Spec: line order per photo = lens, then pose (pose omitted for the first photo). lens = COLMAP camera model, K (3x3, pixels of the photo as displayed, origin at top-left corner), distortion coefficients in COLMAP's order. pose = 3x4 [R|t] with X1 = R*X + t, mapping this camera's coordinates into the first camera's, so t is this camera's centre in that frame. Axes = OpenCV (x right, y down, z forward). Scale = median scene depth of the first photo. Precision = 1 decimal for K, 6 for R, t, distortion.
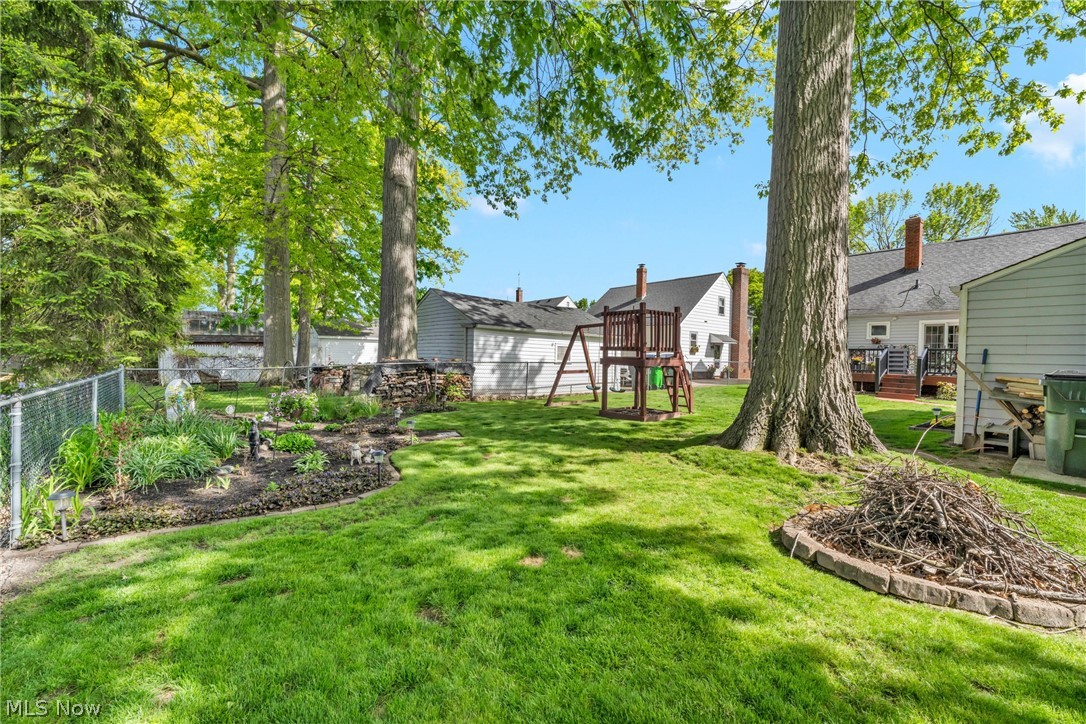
lens RADIAL K [[440.4, 0, 540.7], [0, 440.4, 362.3], [0, 0, 1]] dist [-0.000473, 0.001705]
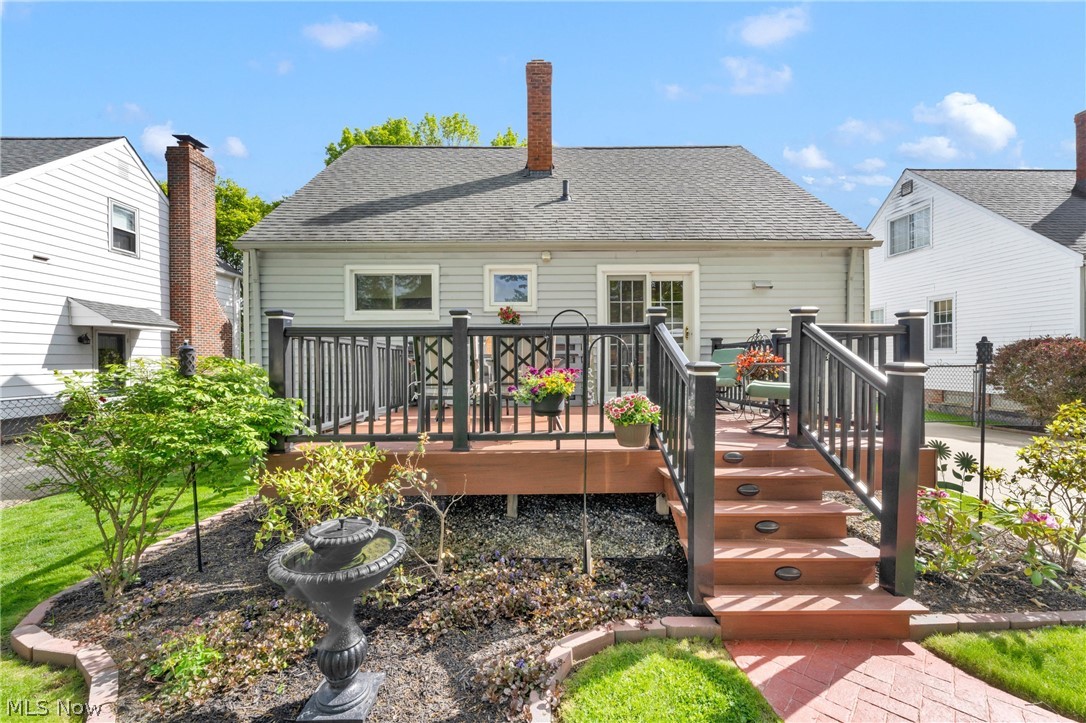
lens RADIAL K [[440.4, 0, 539.6], [0, 440.4, 363.1], [0, 0, 1]] dist [-0.000473, 0.001705]
pose [[0.590175, -0.023864, 0.806923, 0.324296], [0.028702, 0.999551, 0.008568, -0.007789], [-0.806765, 0.018104, 0.590595, 0.515333]]
